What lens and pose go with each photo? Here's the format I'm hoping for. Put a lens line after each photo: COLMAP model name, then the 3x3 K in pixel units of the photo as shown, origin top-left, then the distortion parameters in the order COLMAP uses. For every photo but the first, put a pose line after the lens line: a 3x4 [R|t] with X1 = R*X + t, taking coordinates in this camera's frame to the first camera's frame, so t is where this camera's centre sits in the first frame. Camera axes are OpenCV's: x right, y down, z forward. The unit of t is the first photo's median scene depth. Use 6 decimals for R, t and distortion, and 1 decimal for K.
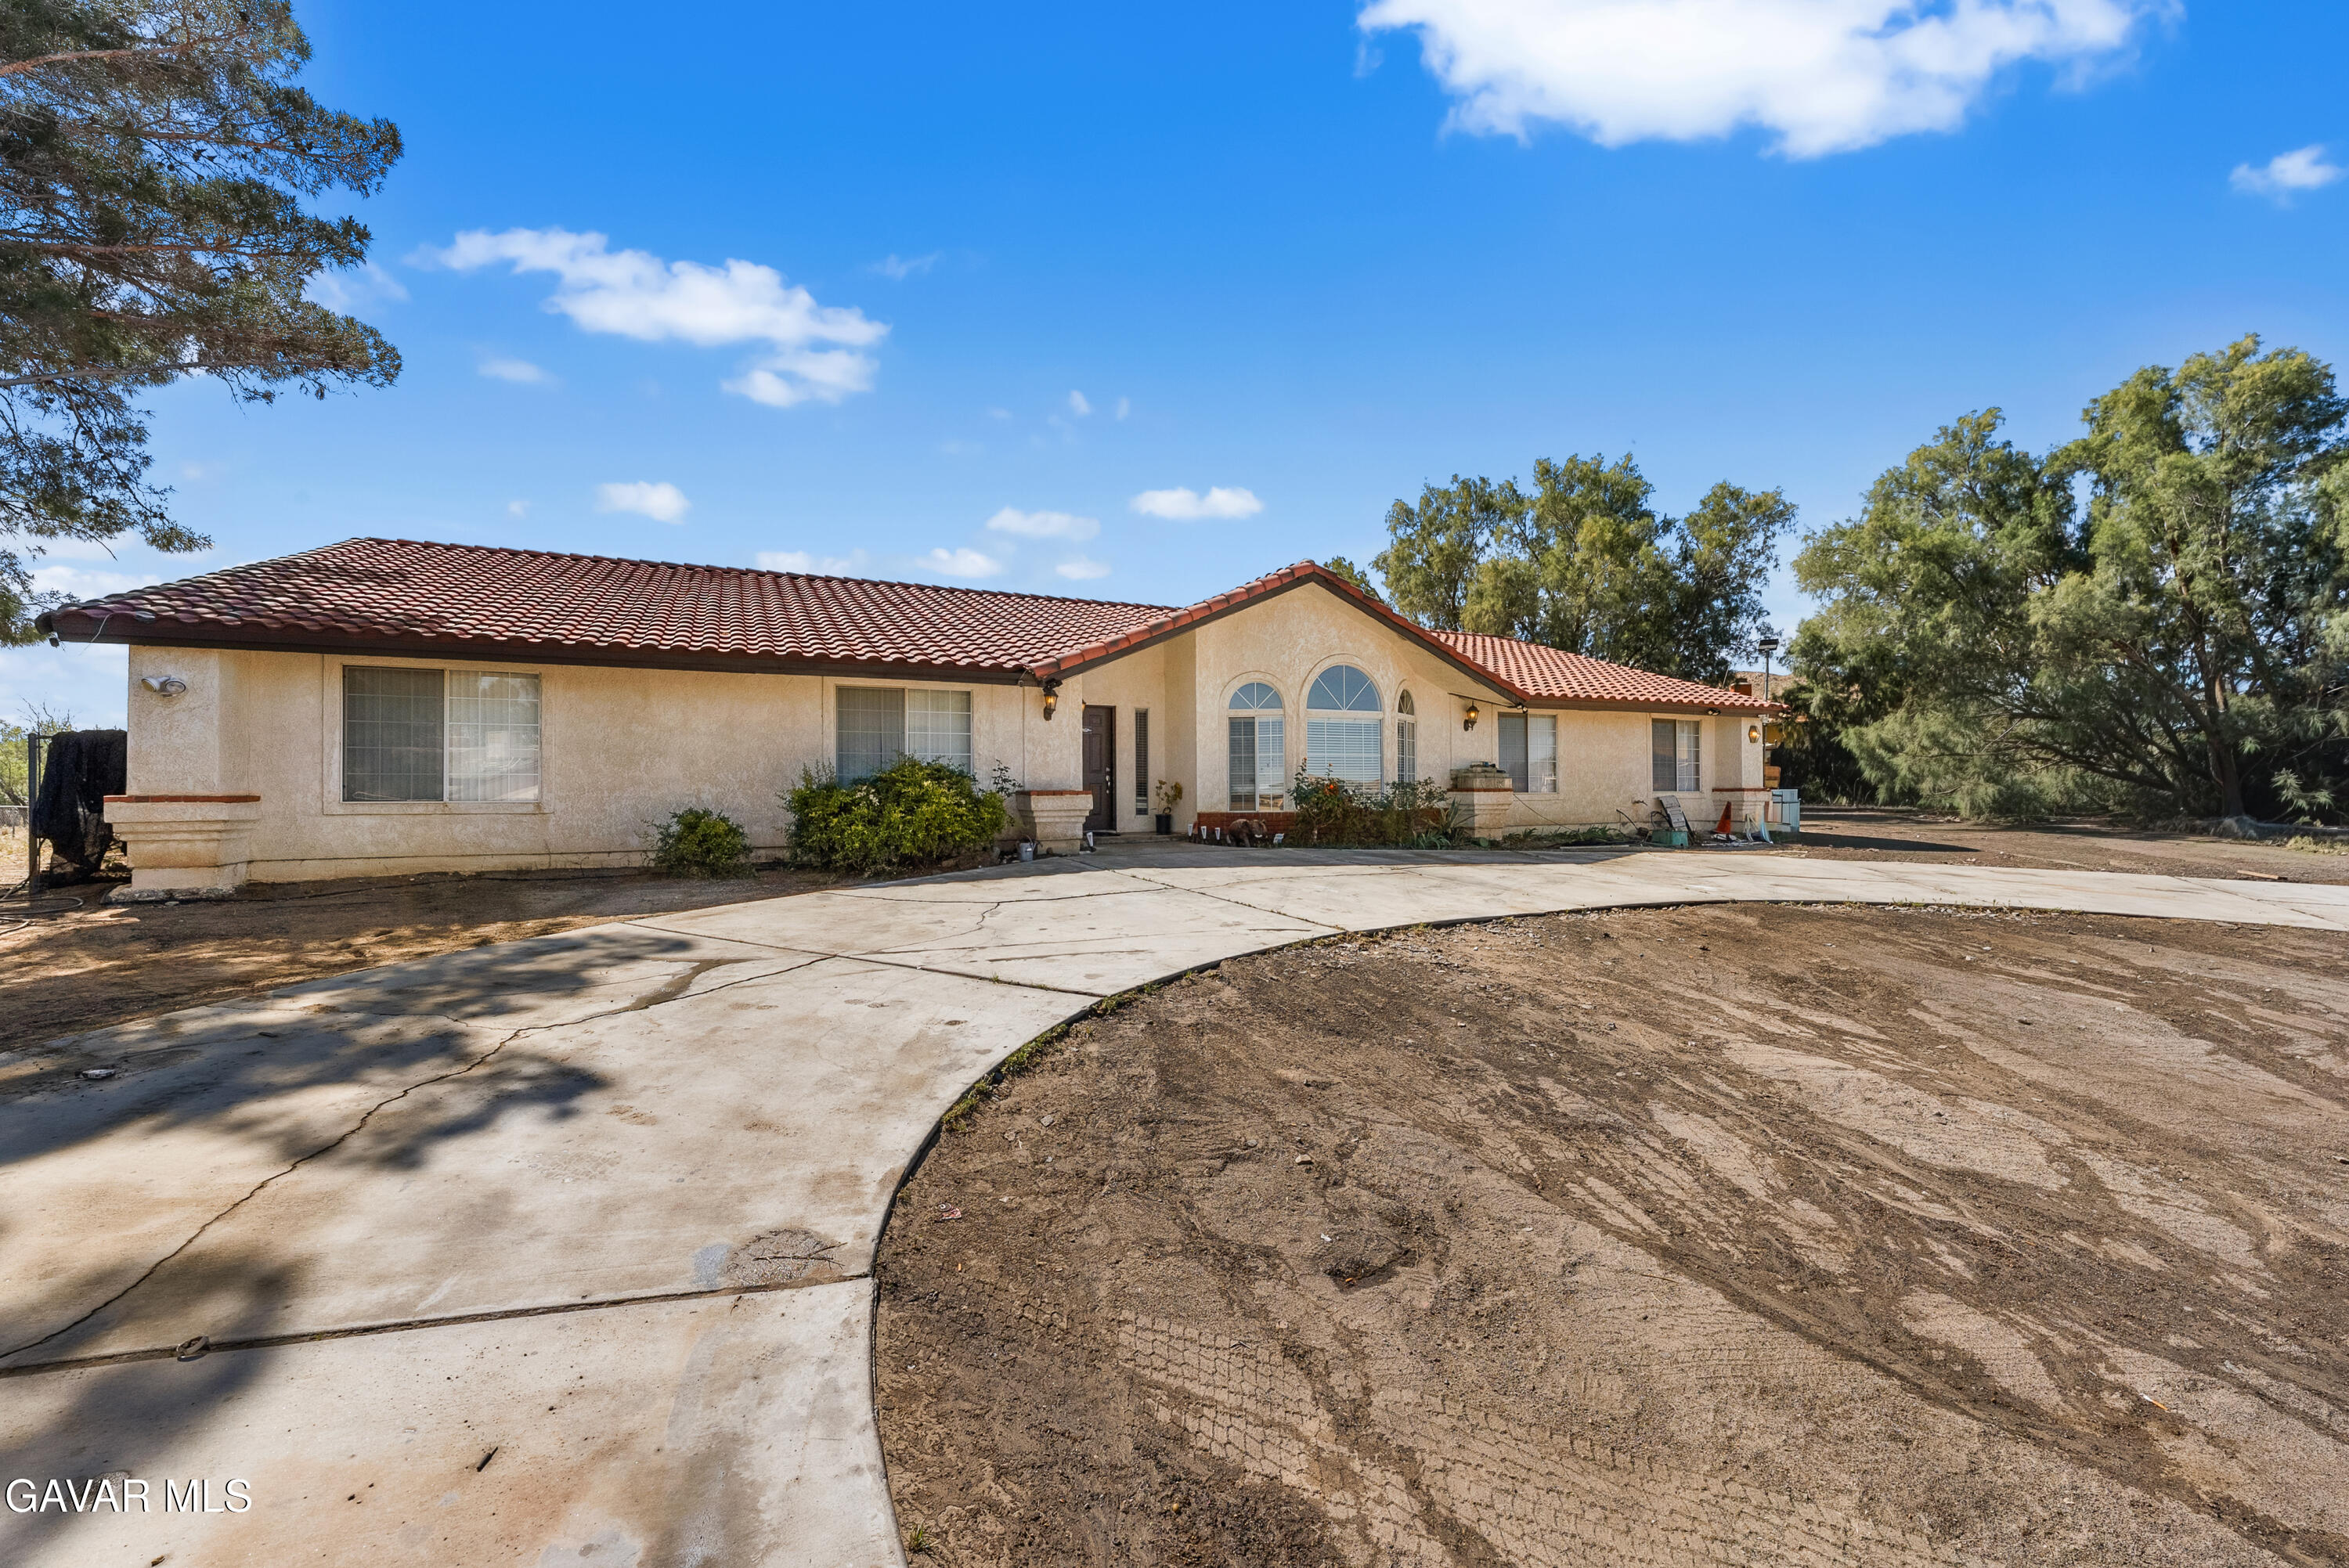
lens RADIAL K [[844.6, 0, 1171.8], [0, 844.6, 812.0], [0, 0, 1]] dist [-0.000131, -0.000030]
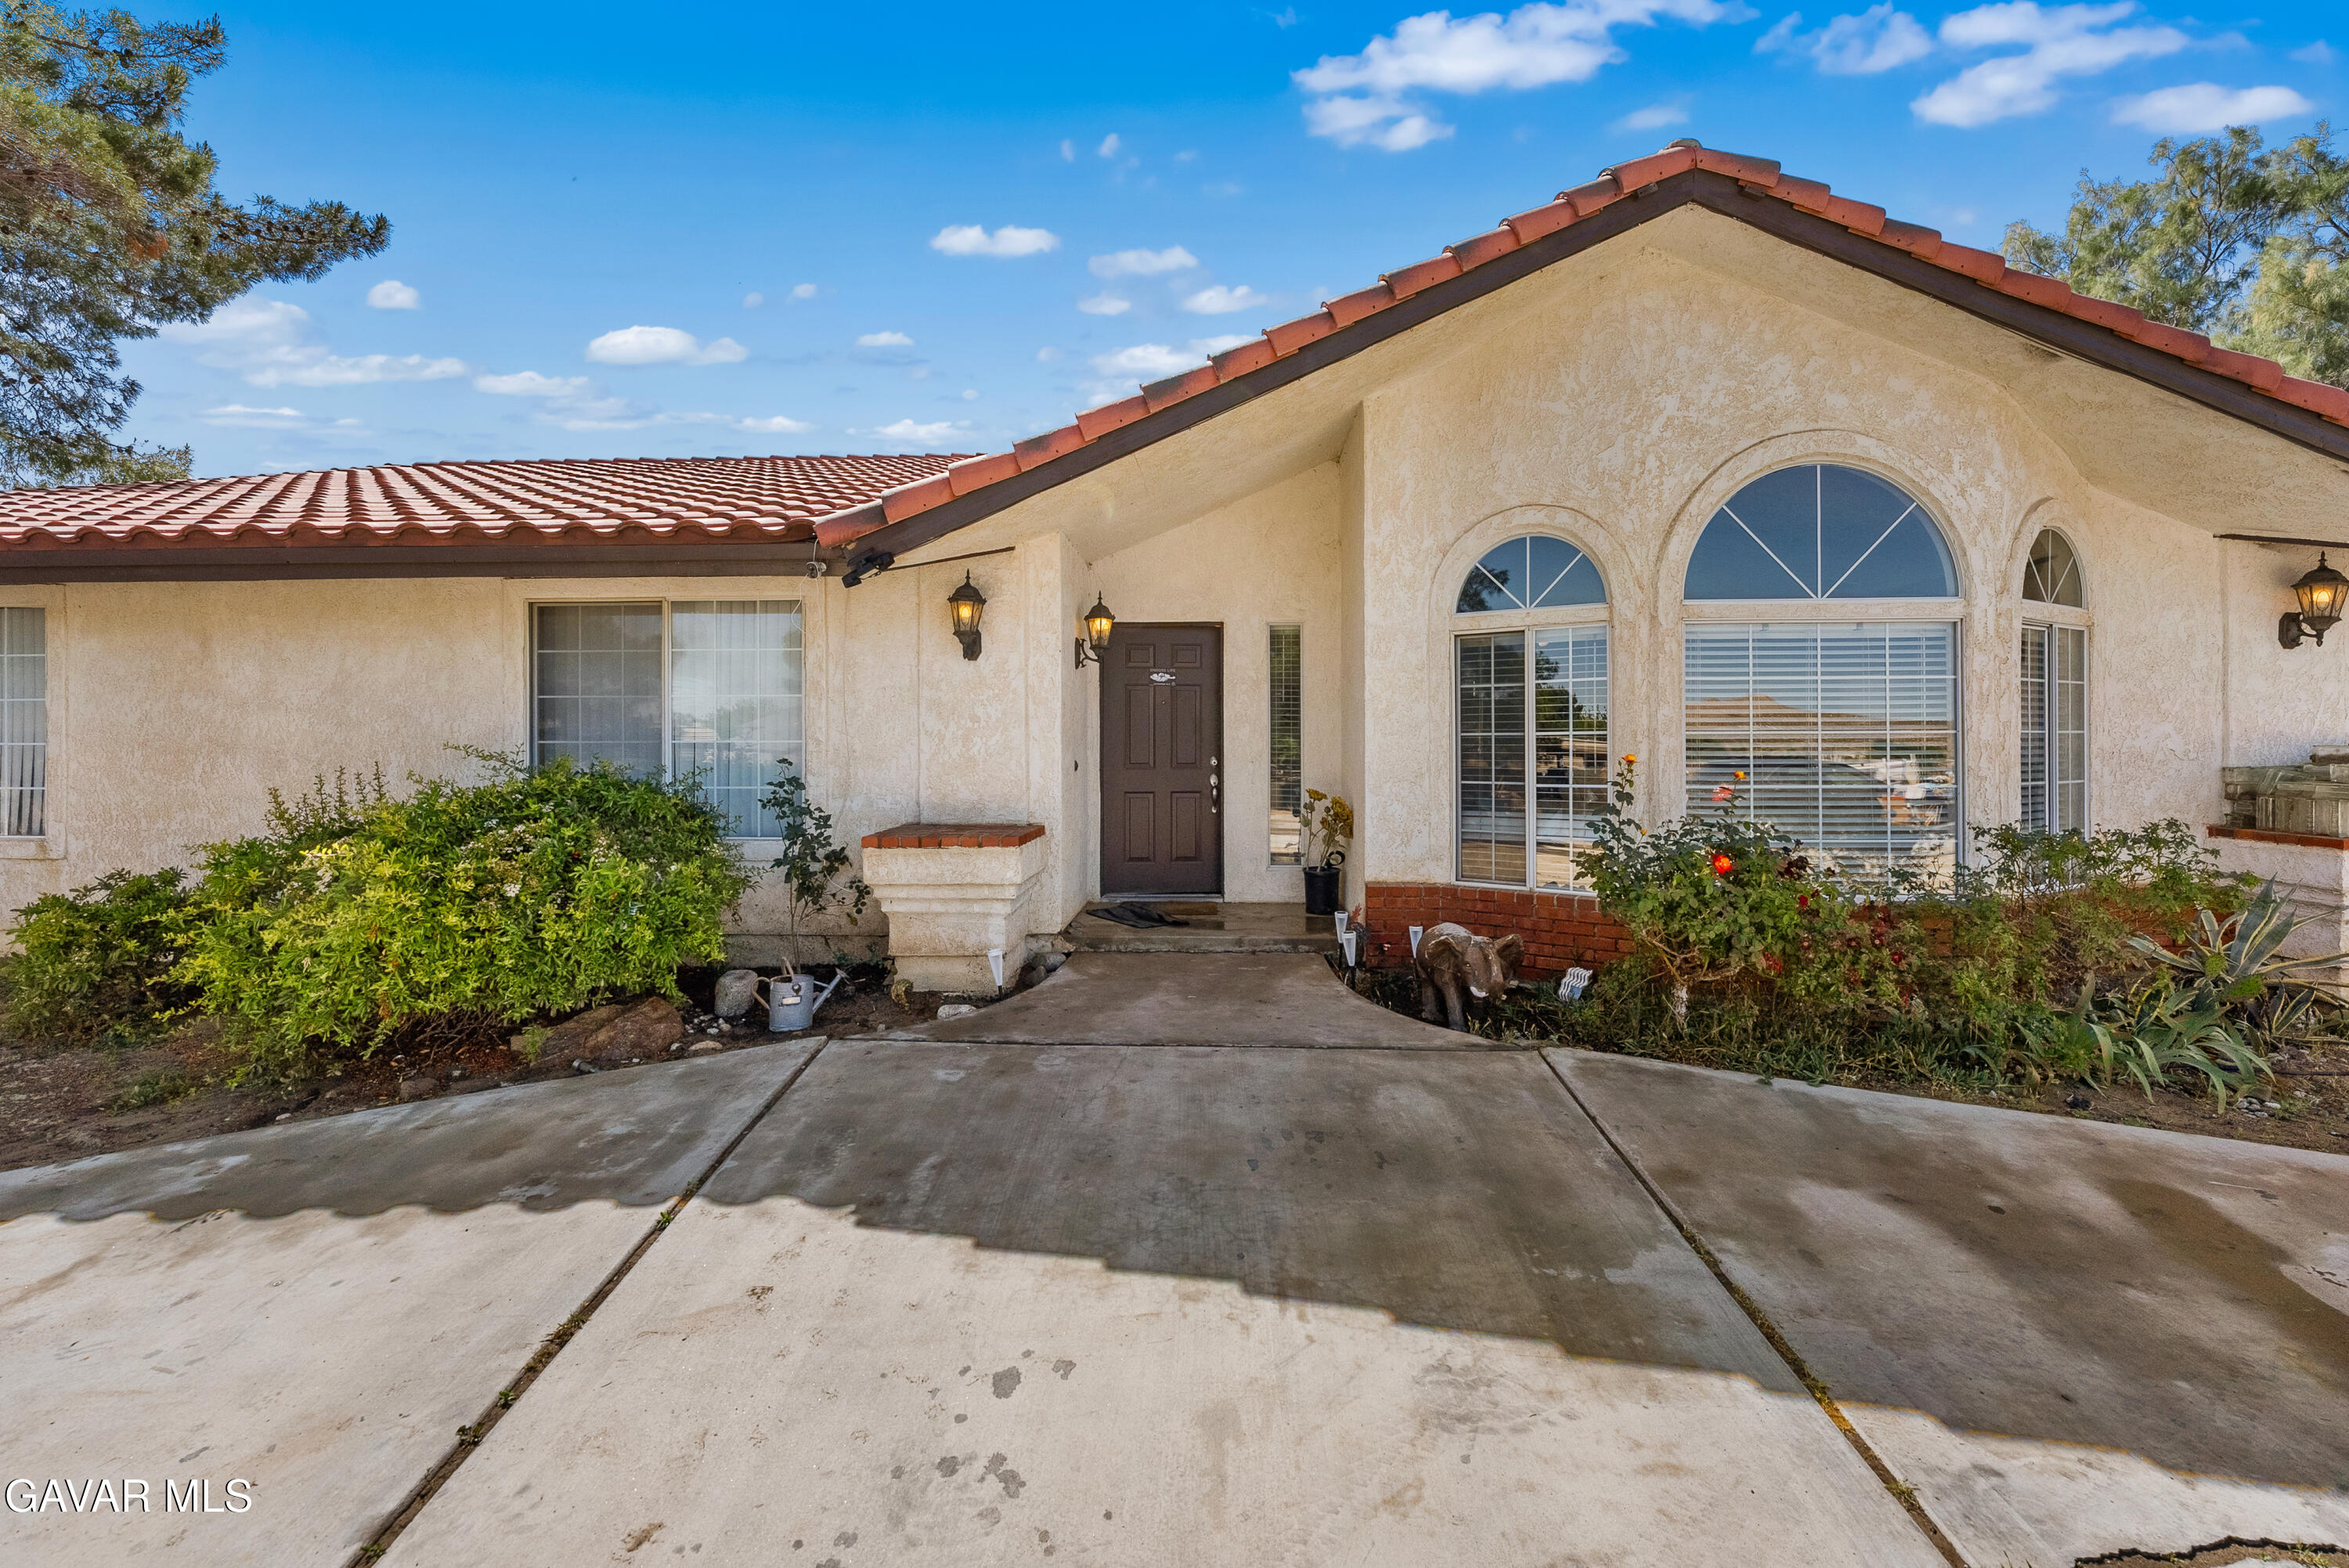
lens RADIAL K [[966.8, 0, 1175.7], [0, 966.8, 759.0], [0, 0, 1]] dist [0.000035, -0.000570]
pose [[0.900672, 0.011881, -0.434337, 0.143657], [-0.013376, 0.999910, -0.000385, -0.054259], [0.434294, 0.006157, 0.900750, 0.551434]]
